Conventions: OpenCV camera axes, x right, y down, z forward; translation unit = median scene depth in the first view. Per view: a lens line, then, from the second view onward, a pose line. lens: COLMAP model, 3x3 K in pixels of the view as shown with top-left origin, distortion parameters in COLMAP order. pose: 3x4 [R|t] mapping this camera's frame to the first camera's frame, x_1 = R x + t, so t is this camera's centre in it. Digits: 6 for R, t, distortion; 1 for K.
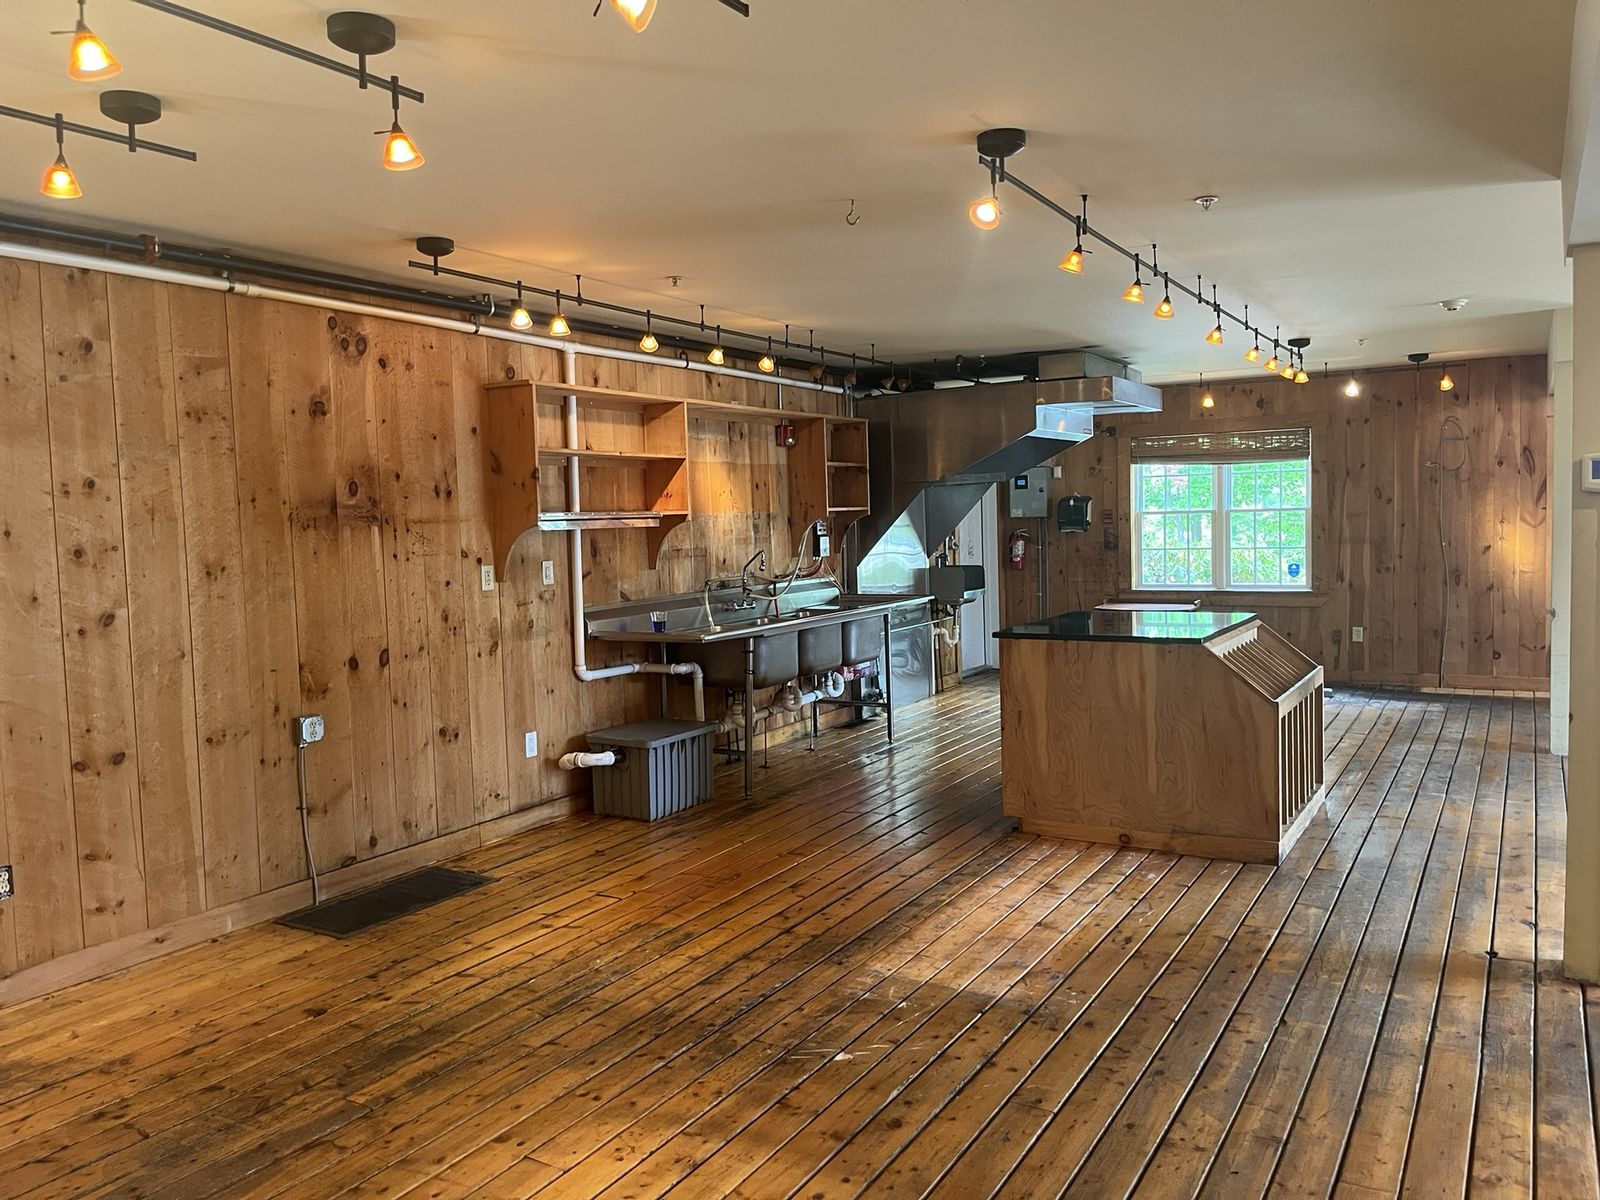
lens RADIAL K [[1208.9, 0, 794.2], [0, 1208.9, 594.1], [0, 0, 1]] dist [0.038474, -0.036618]
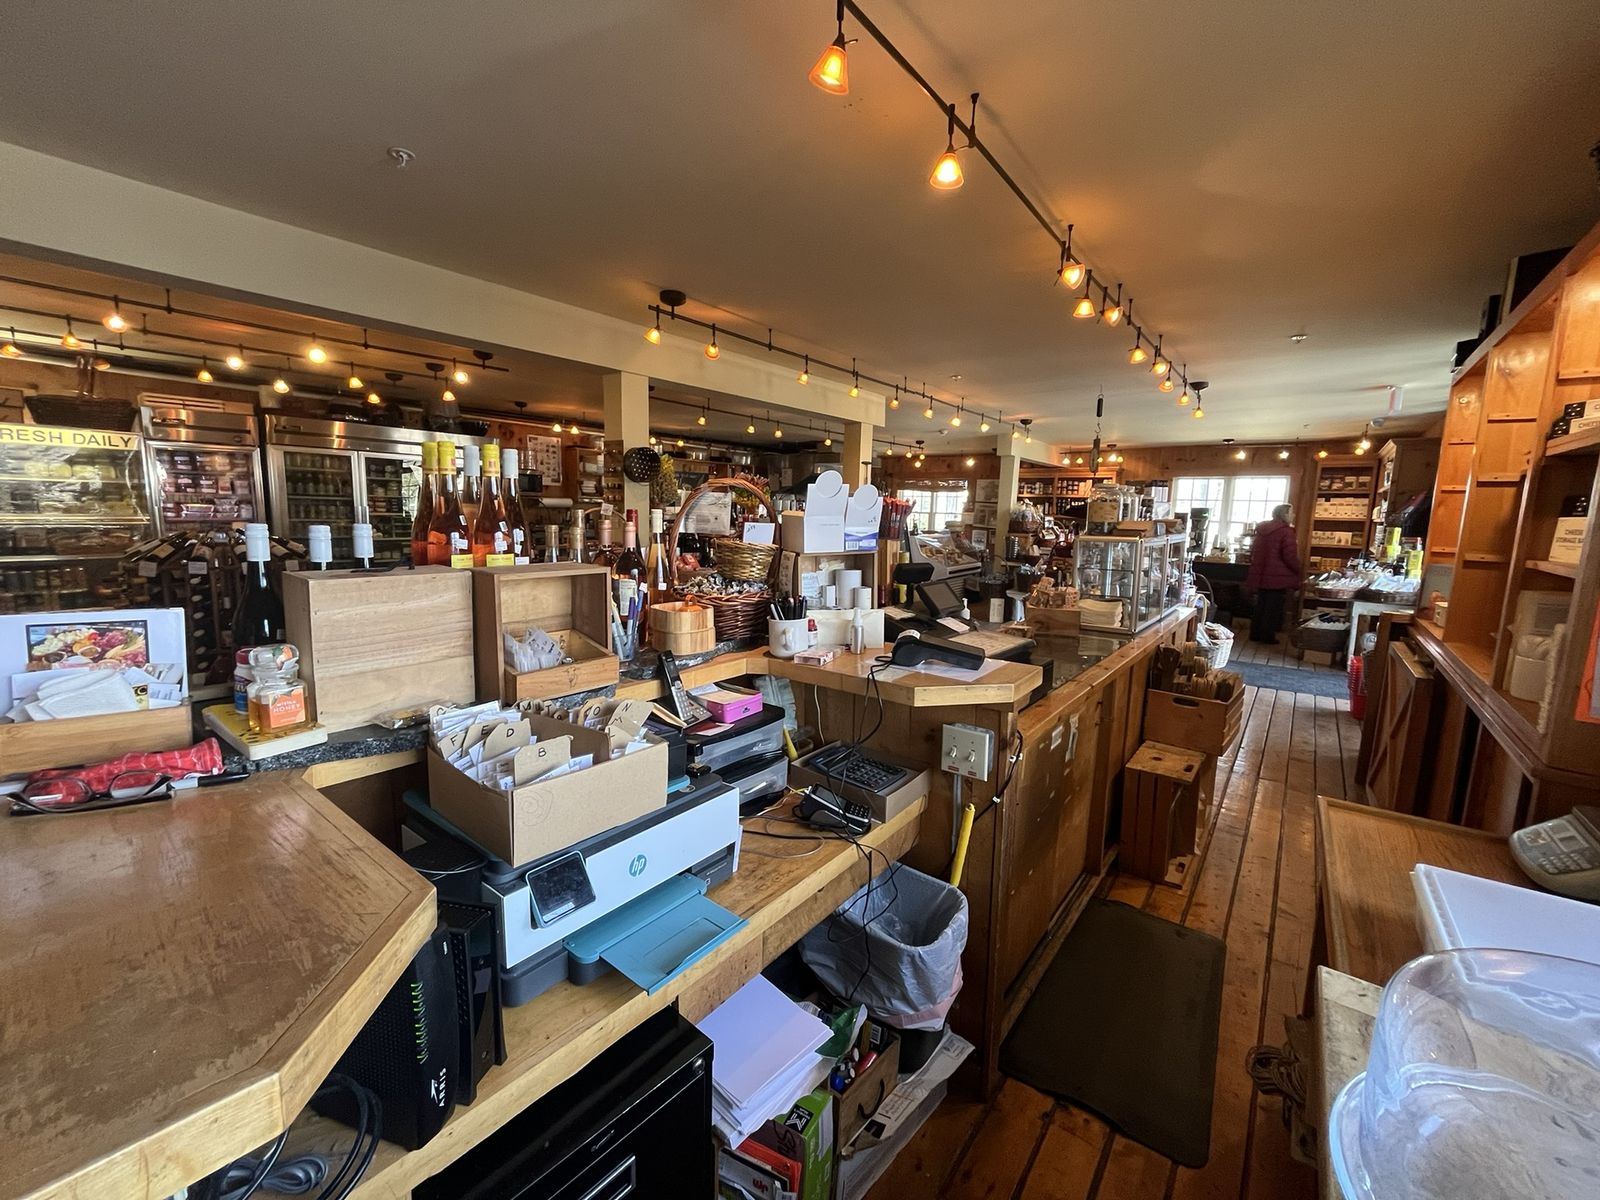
lens RADIAL K [[644.5, 0, 808.9], [0, 644.5, 599.1], [0, 0, 1]] dist [-0.003480, 0.000614]
pose [[0.992510, 0.066755, -0.102308, 0.532424], [-0.059059, 0.995320, 0.076489, 0.027966], [0.106935, -0.069874, 0.991808, -0.478734]]
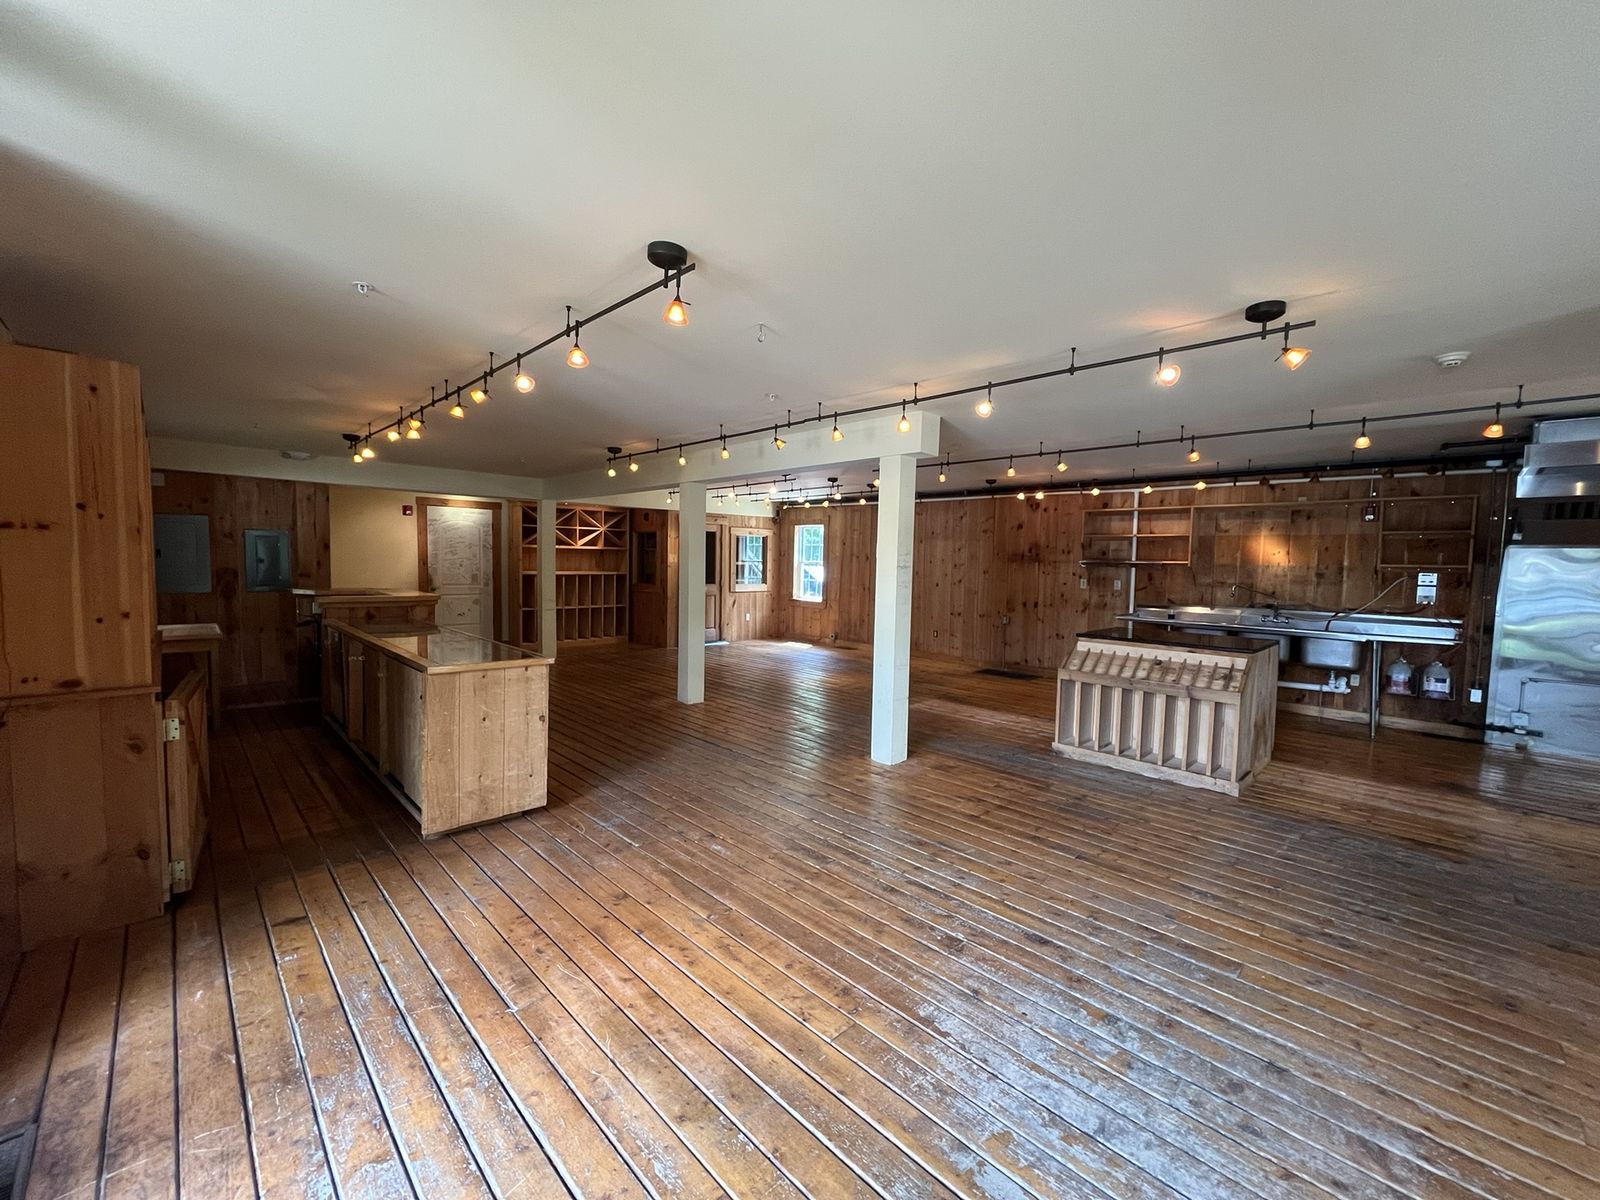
lens RADIAL K [[644.5, 0, 803.0], [0, 644.5, 597.5], [0, 0, 1]] dist [-0.003480, 0.000614]
pose [[-0.247995, 0.081570, -0.965321, 1.411452], [-0.076047, 0.991735, 0.103338, -0.091595], [0.965772, 0.099037, -0.239742, 0.818768]]
